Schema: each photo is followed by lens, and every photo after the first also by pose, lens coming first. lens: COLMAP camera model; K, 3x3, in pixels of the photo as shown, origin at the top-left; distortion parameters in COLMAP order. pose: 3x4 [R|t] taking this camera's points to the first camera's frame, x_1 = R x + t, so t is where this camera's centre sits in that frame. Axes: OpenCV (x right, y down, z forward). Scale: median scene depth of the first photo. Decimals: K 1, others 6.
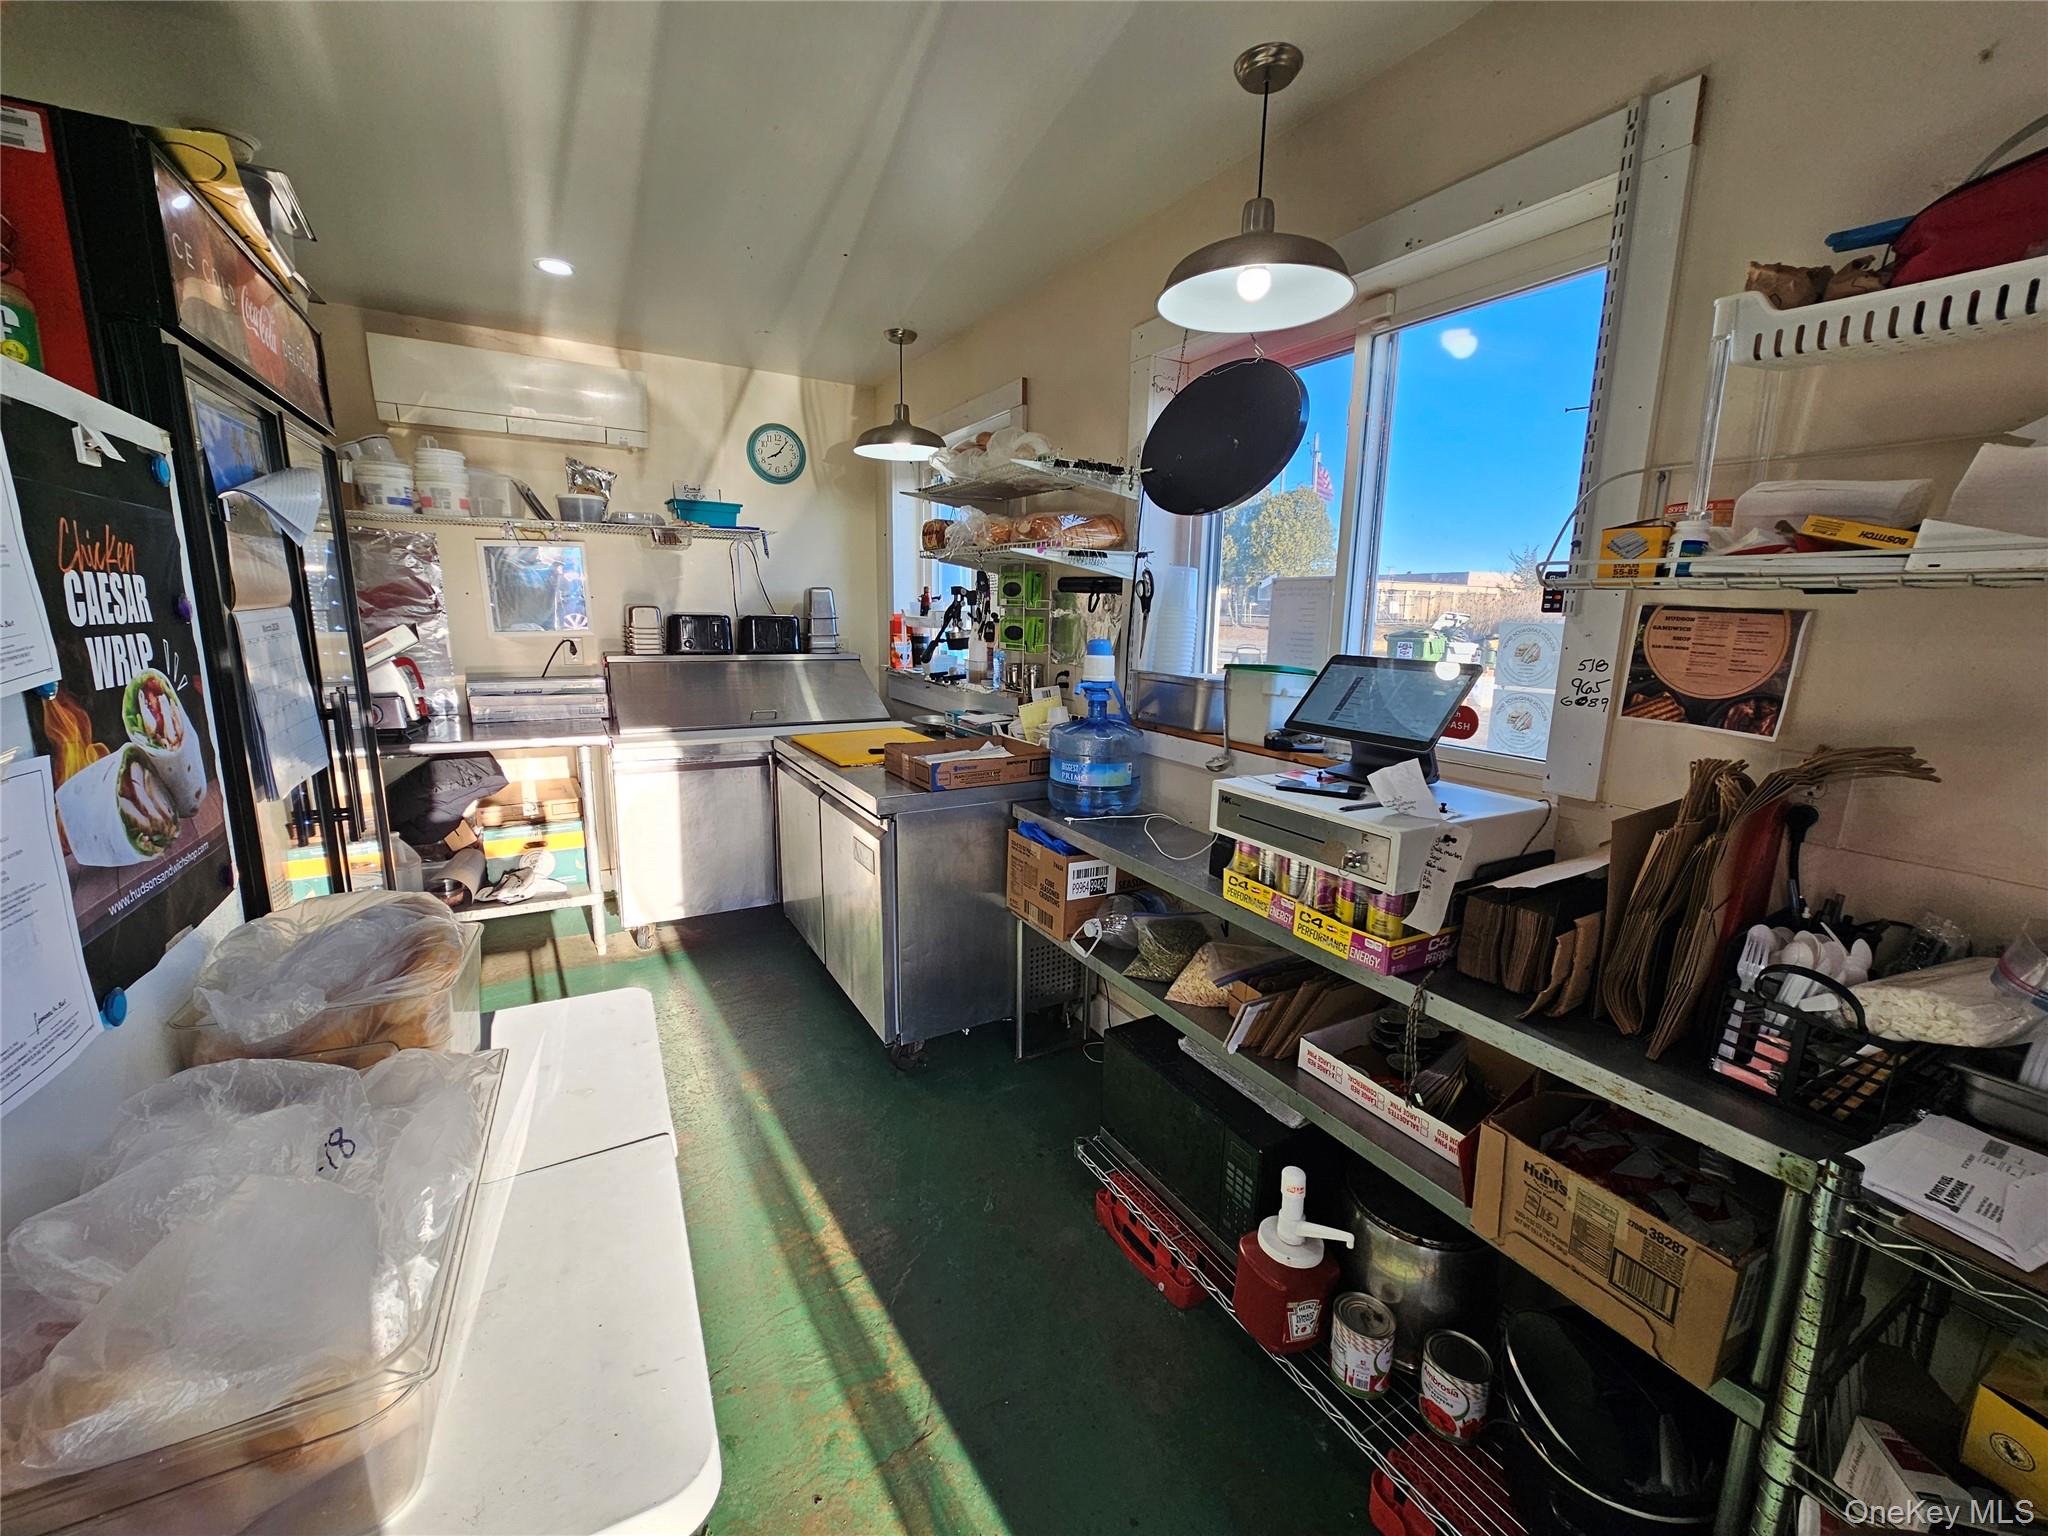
lens RADIAL K [[833.8, 0, 1031.2], [0, 833.8, 762.7], [0, 0, 1]] dist [0.003734, -0.000647]
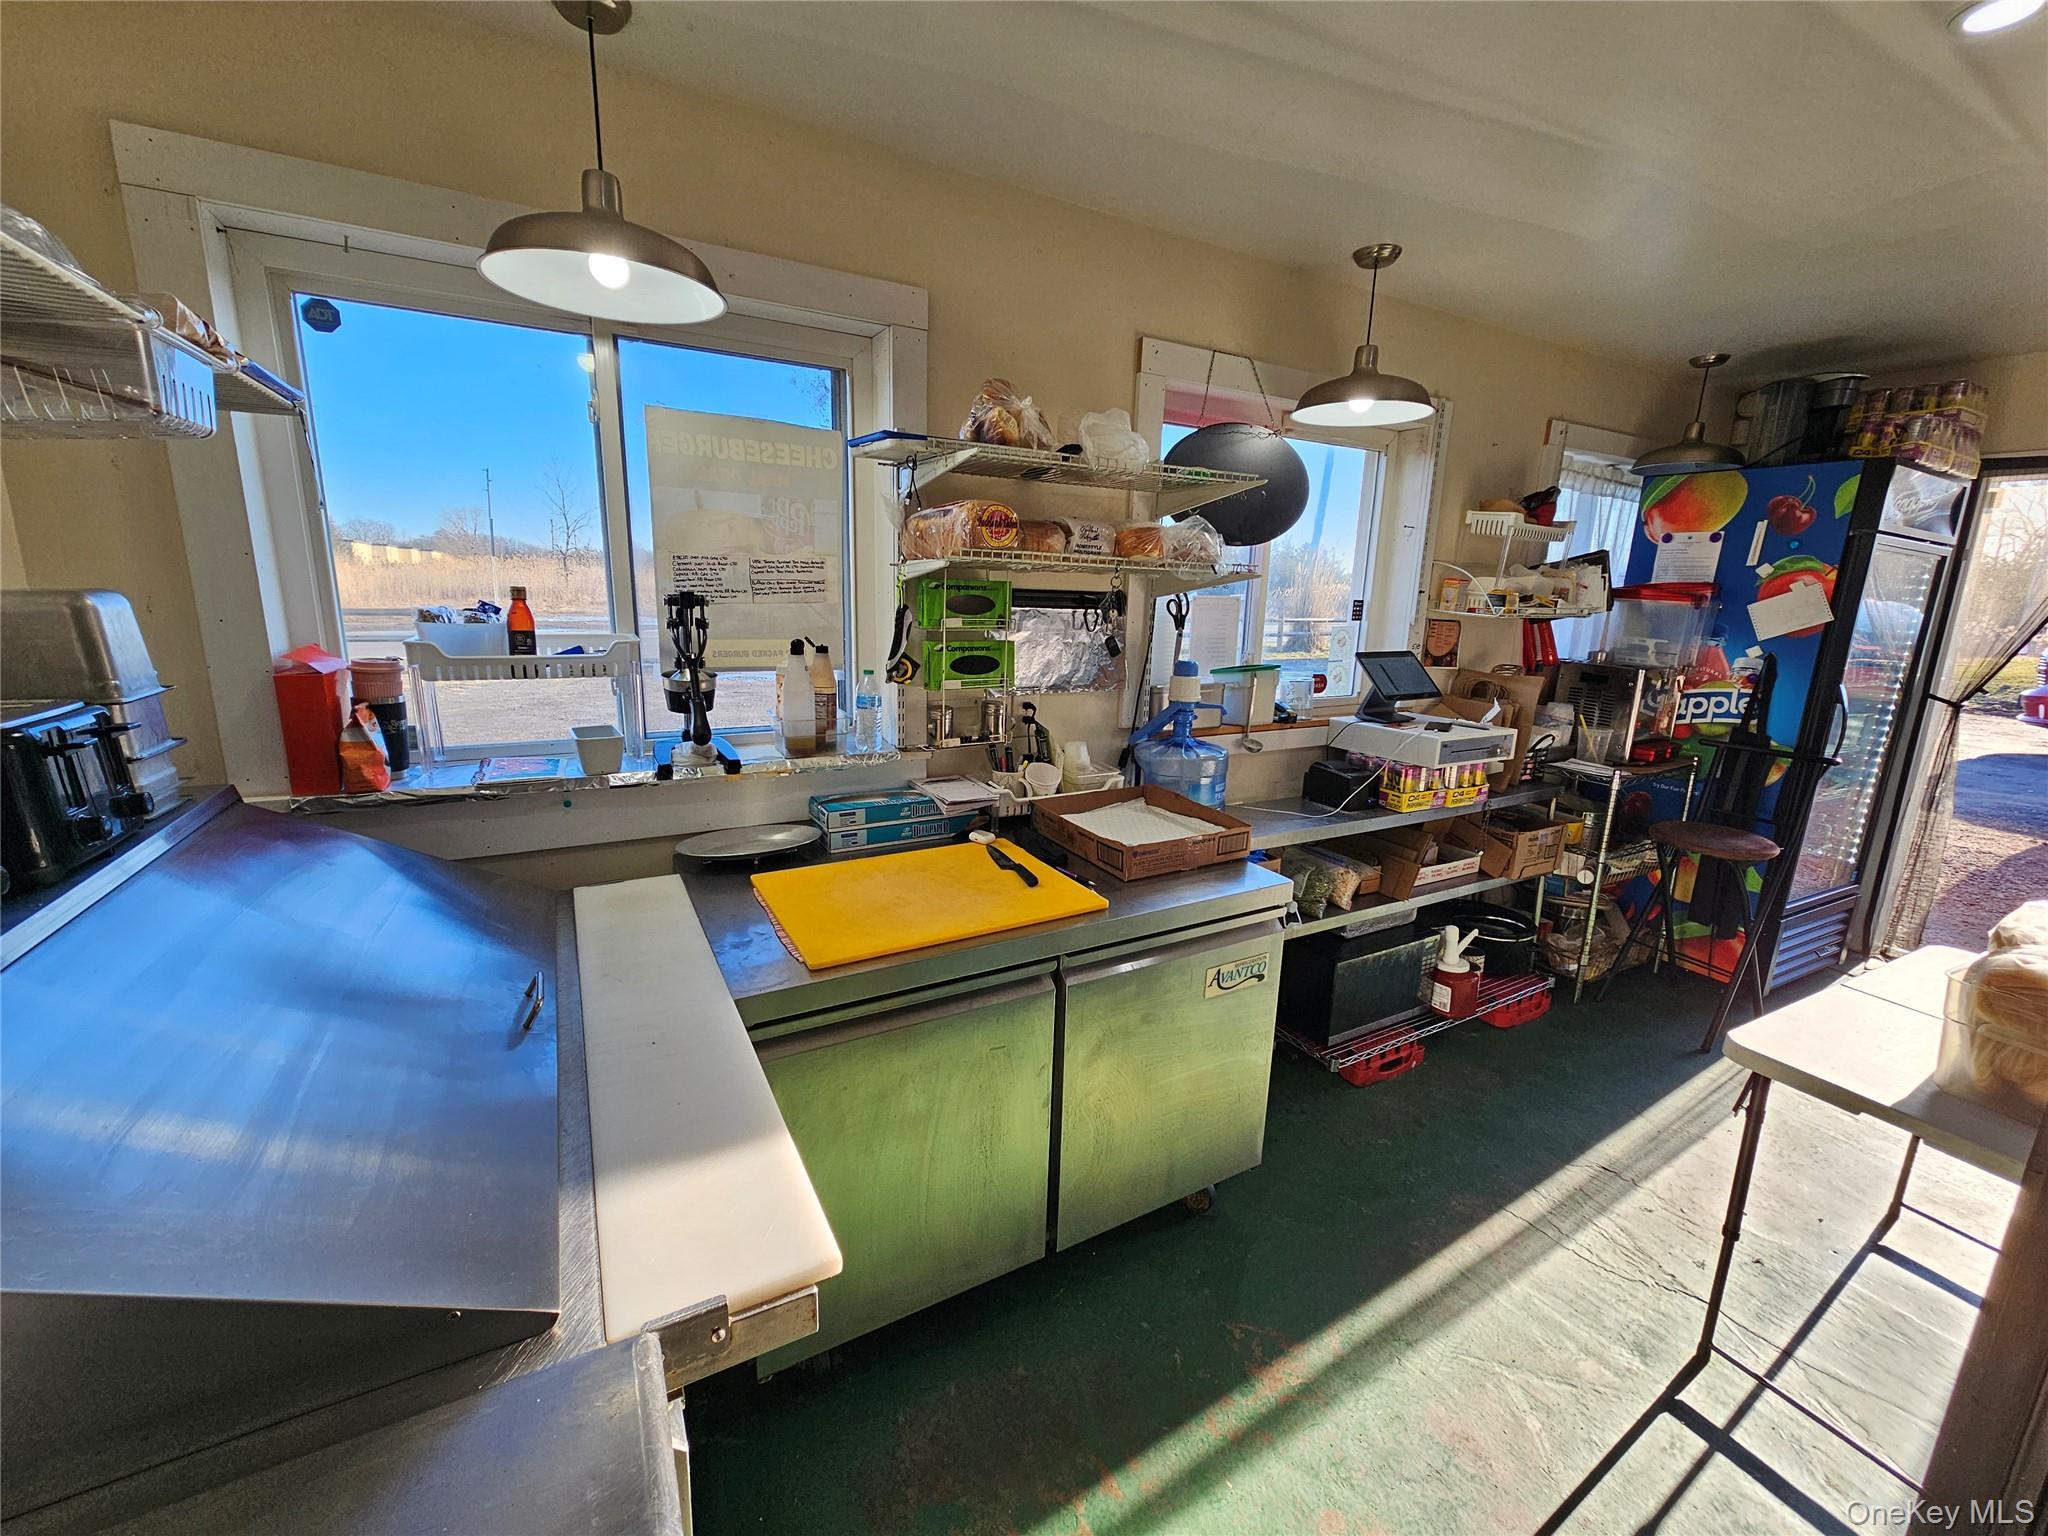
lens RADIAL K [[833.8, 0, 1029.6], [0, 833.8, 766.1], [0, 0, 1]] dist [0.003734, -0.000647]
pose [[0.007914, -0.232603, 0.972540, -1.330573], [0.160500, 0.960256, 0.228359, -0.409324], [-0.987004, 0.154285, 0.044932, 1.665618]]
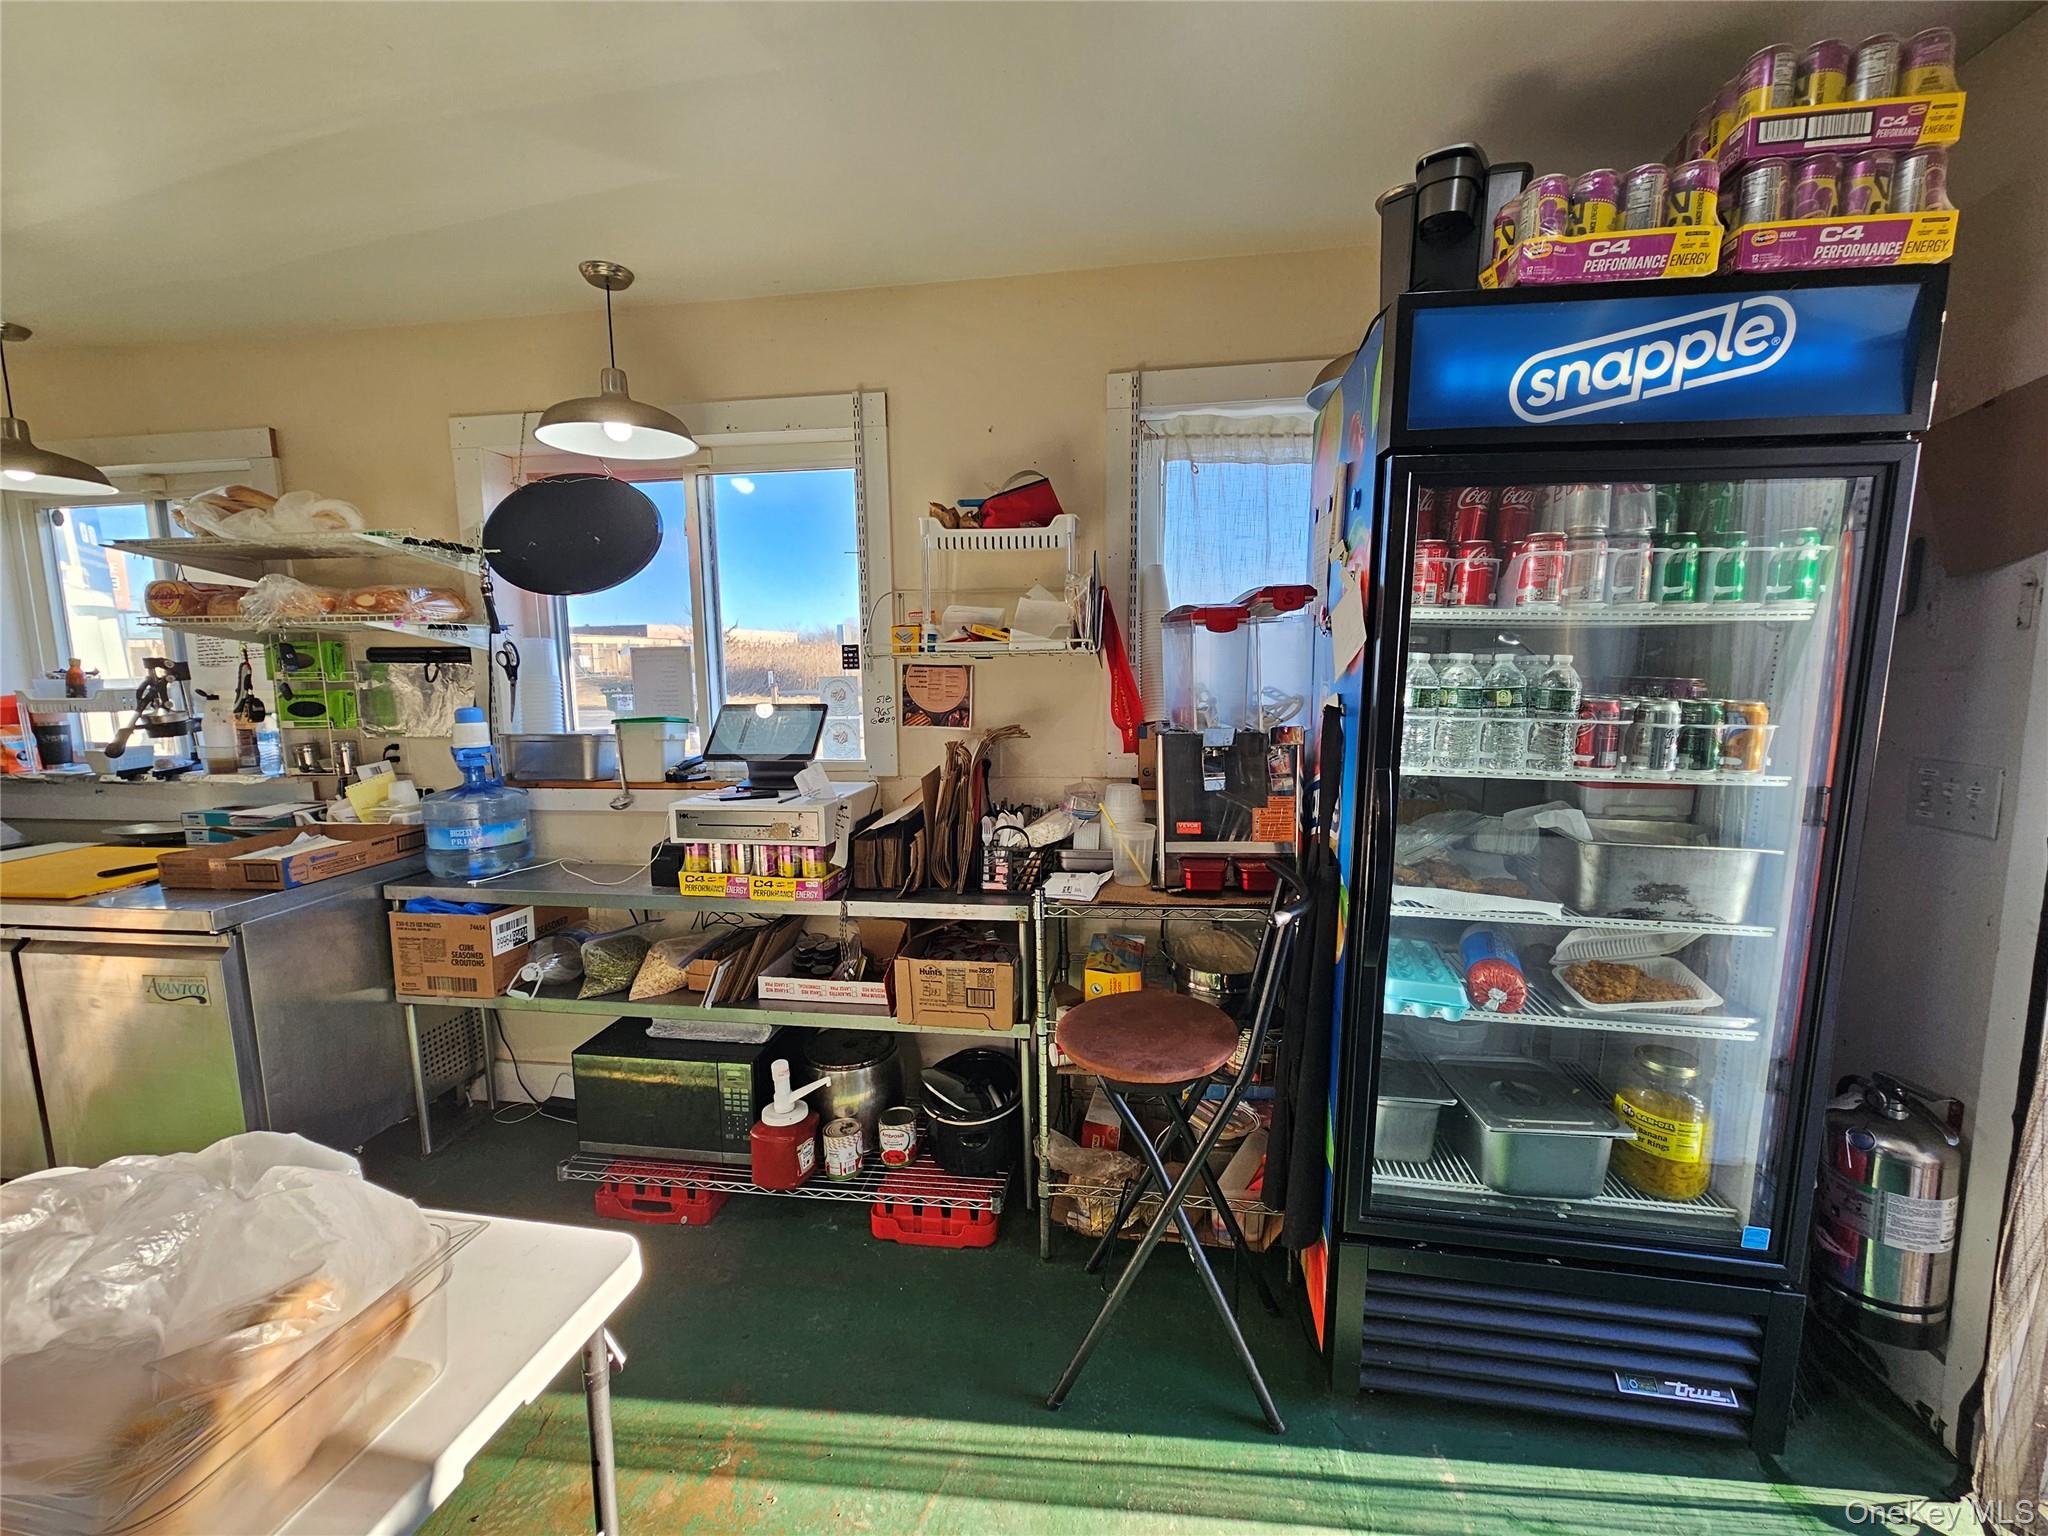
lens RADIAL K [[833.8, 0, 1034.9], [0, 833.8, 766.8], [0, 0, 1]] dist [0.003734, -0.000647]
pose [[0.620575, -0.127226, 0.773757, -0.422148], [0.170361, 0.985056, 0.025334, 0.026973], [-0.765417, 0.116097, 0.632976, -0.278105]]
